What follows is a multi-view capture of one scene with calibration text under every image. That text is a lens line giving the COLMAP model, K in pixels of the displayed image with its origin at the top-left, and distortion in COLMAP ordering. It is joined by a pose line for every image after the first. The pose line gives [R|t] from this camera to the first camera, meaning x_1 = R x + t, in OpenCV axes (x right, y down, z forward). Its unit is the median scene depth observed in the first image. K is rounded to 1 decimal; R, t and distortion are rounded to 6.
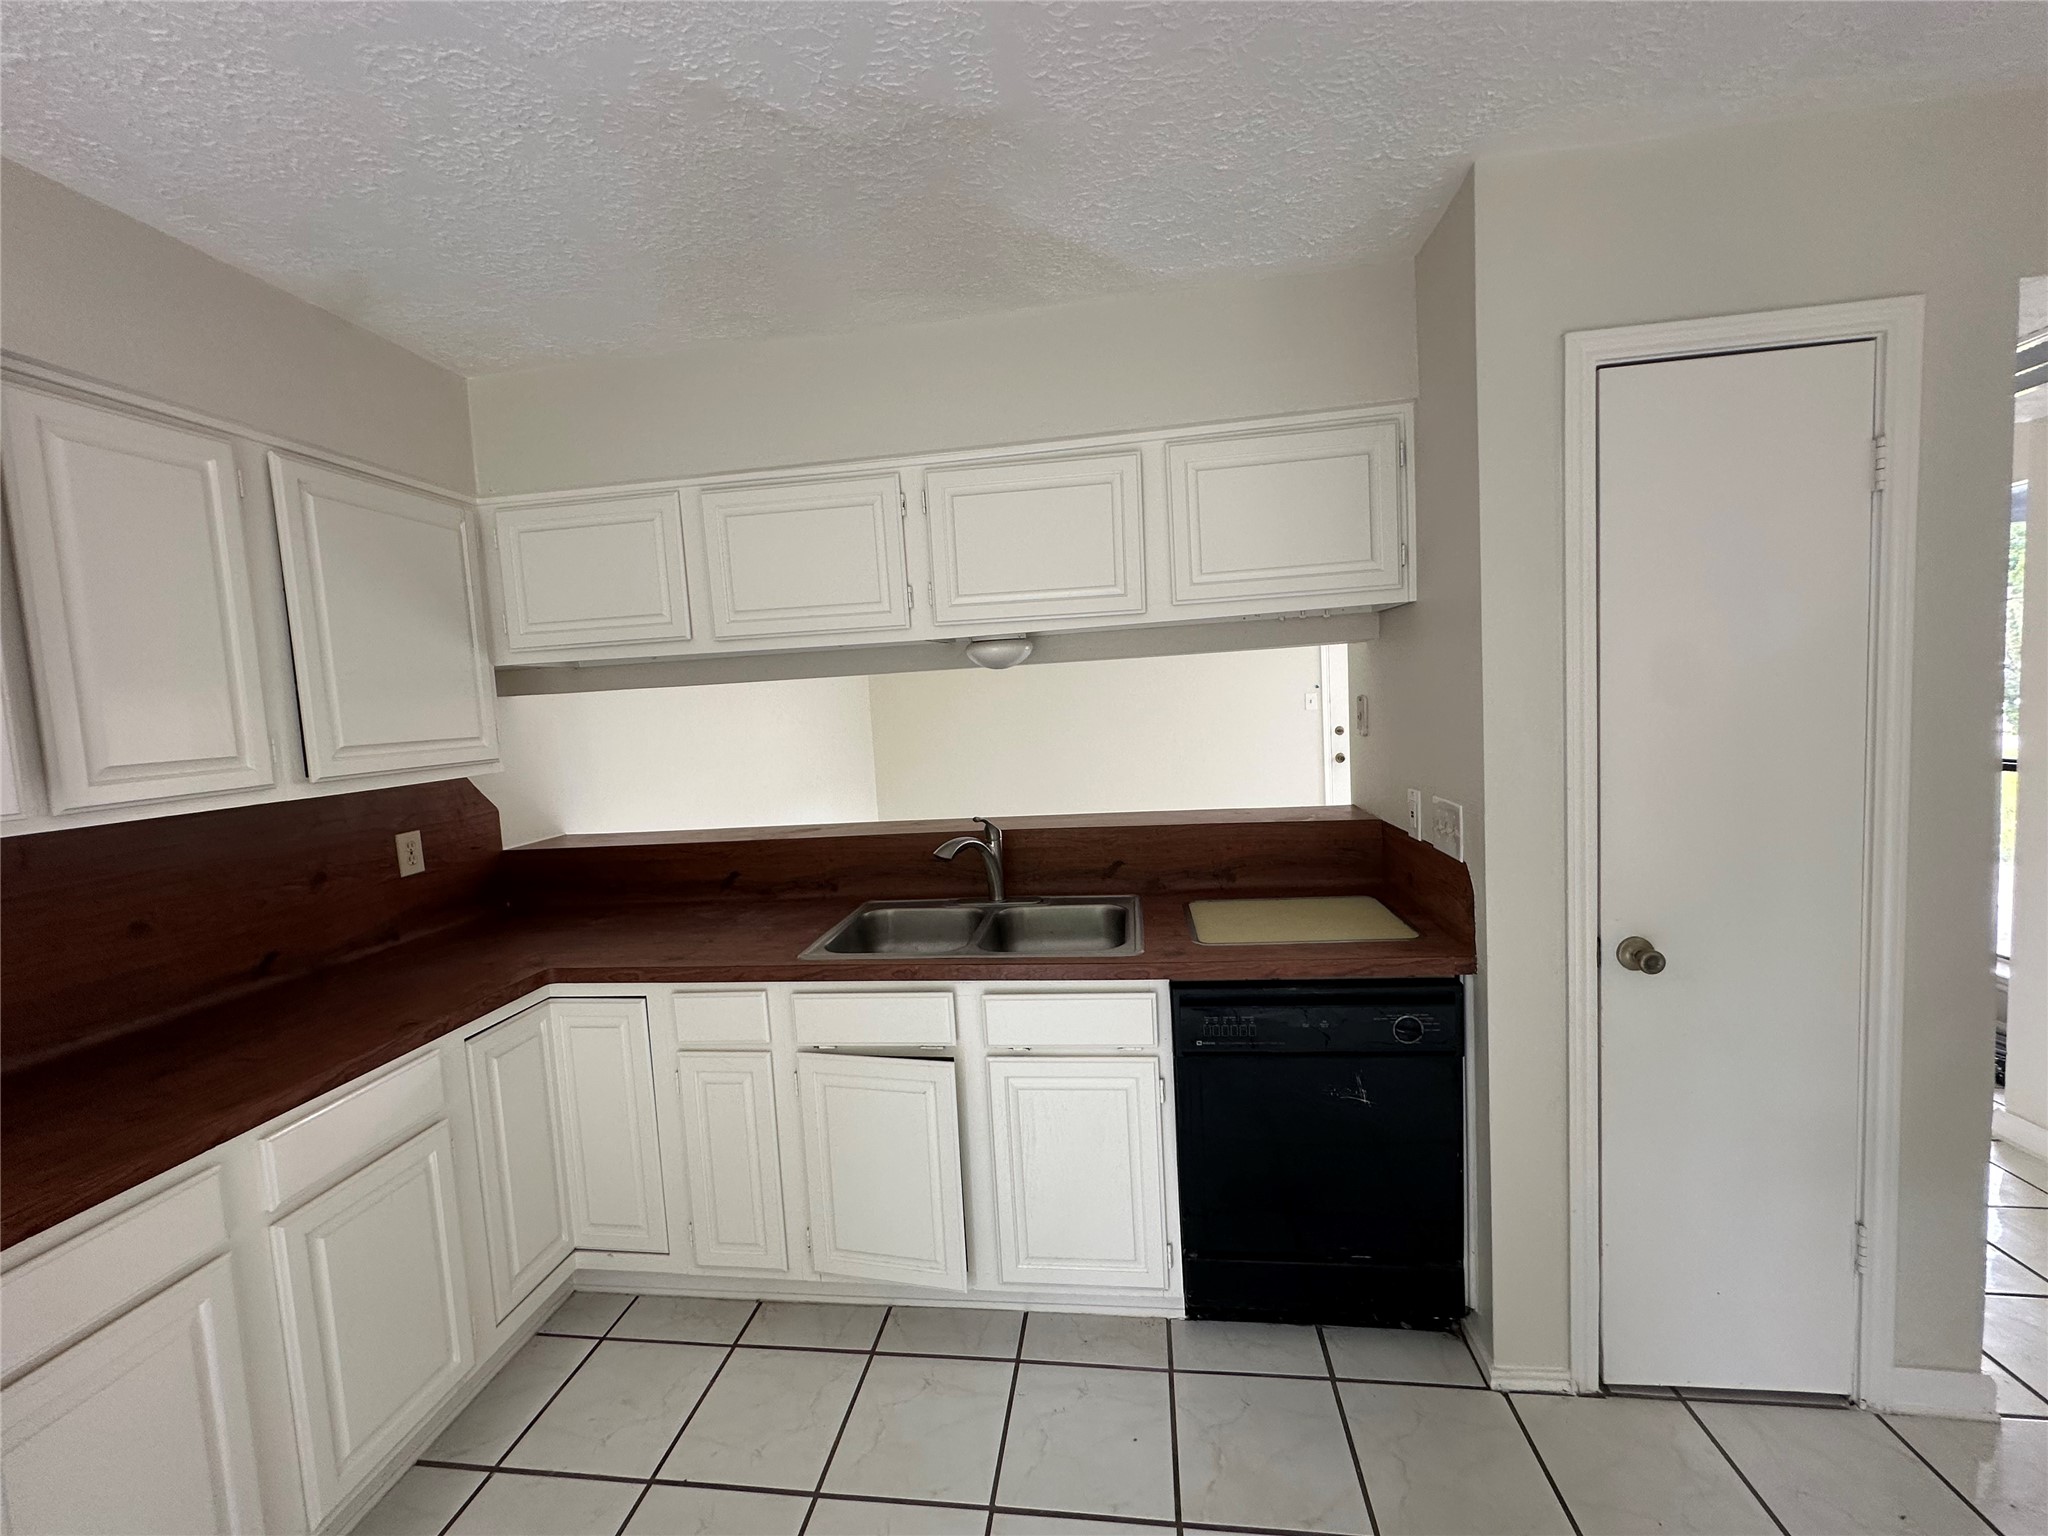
lens RADIAL K [[820.6, 0, 1023.5], [0, 820.6, 764.8], [0, 0, 1]] dist [-0.000178, 0.000469]
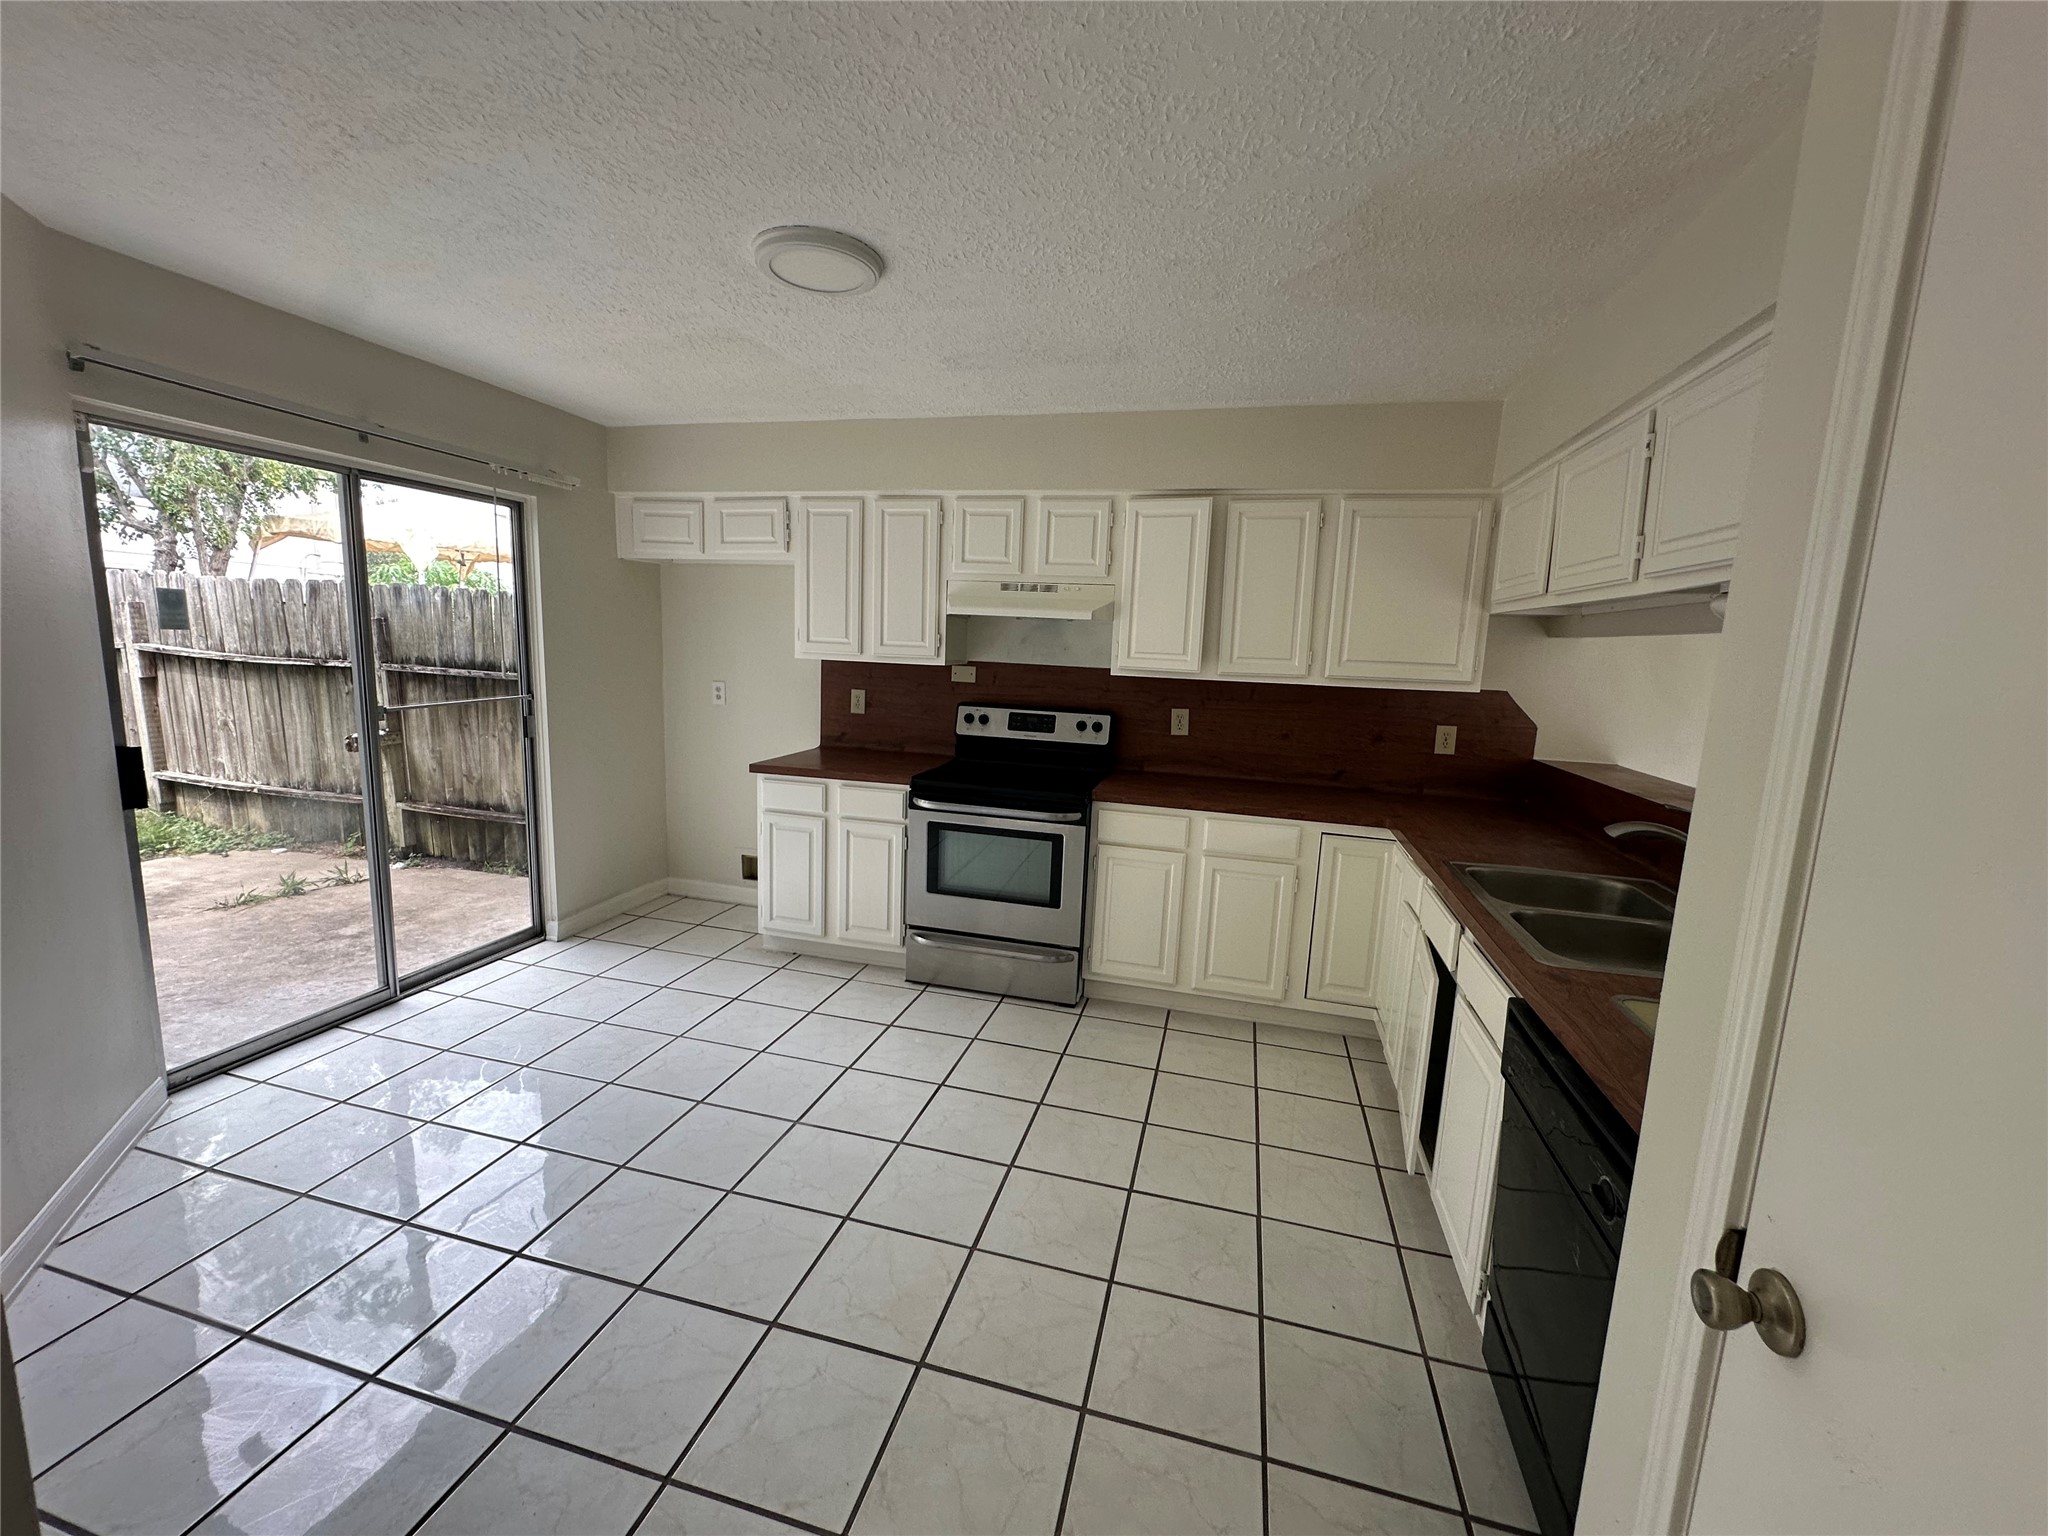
lens RADIAL K [[820.6, 0, 1018.5], [0, 820.6, 765.2], [0, 0, 1]] dist [-0.000178, 0.000469]
pose [[-0.130396, 0.199699, -0.971142, 0.929117], [-0.112209, 0.970239, 0.214580, -0.091618], [0.985092, 0.136952, -0.104108, 0.460013]]
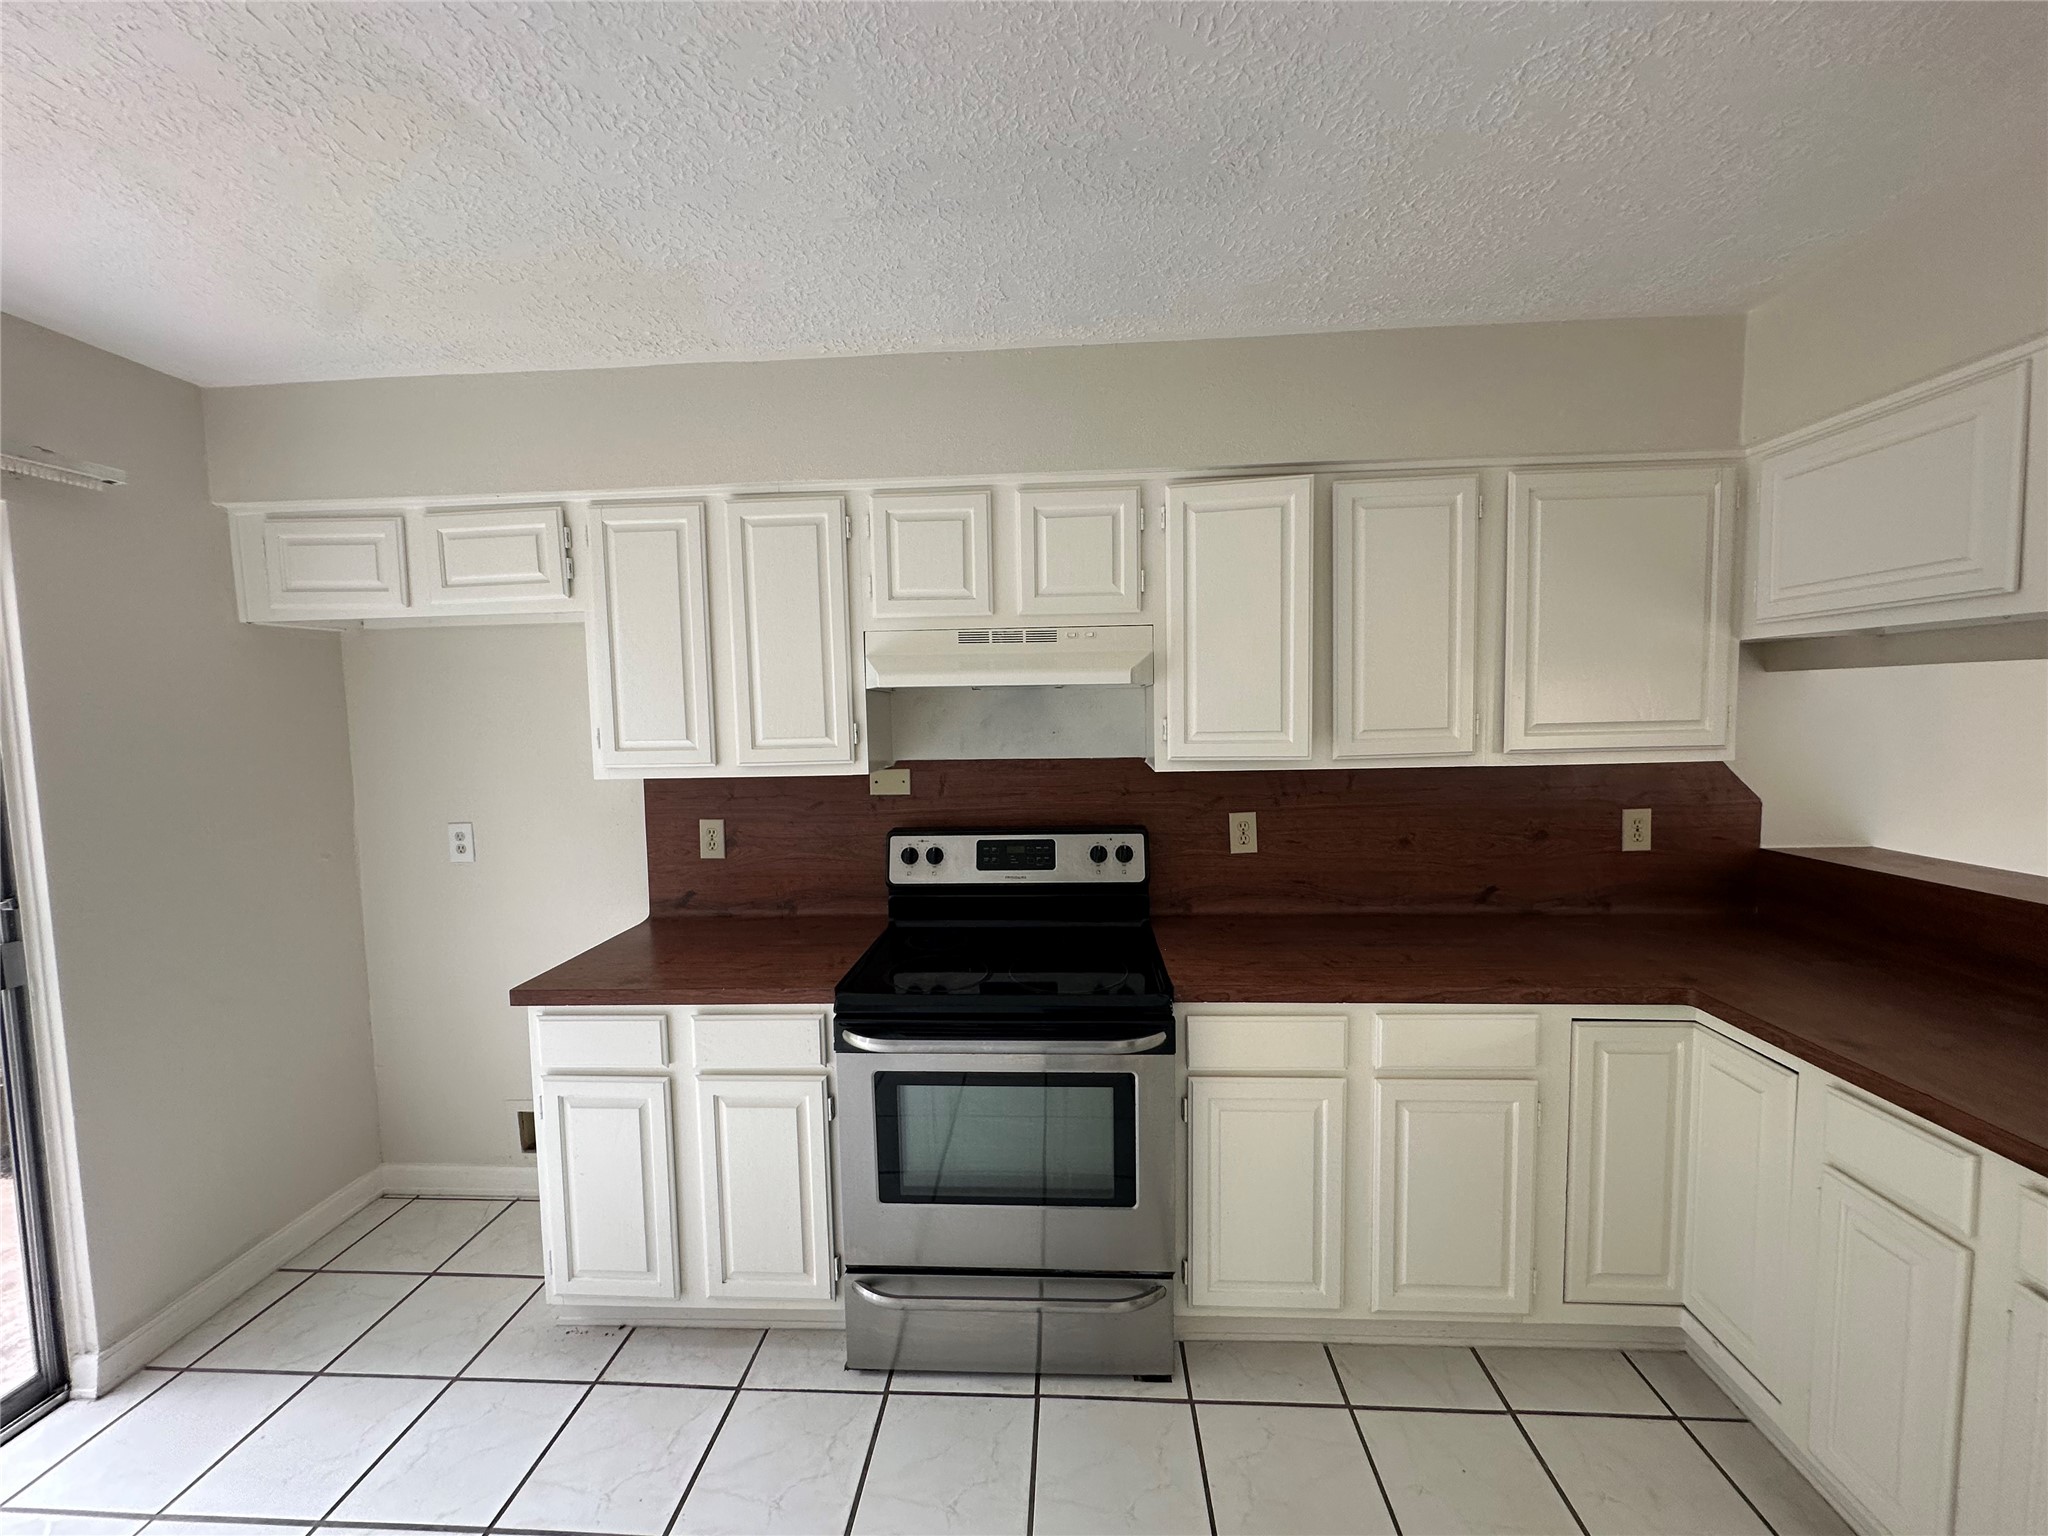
lens RADIAL K [[820.6, 0, 1022.8], [0, 820.6, 766.4], [0, 0, 1]] dist [-0.000178, 0.000469]
pose [[0.073694, 0.124876, -0.989432, 0.209469], [-0.062661, 0.990749, 0.120375, -0.049394], [0.995310, 0.053127, 0.080837, 0.191645]]
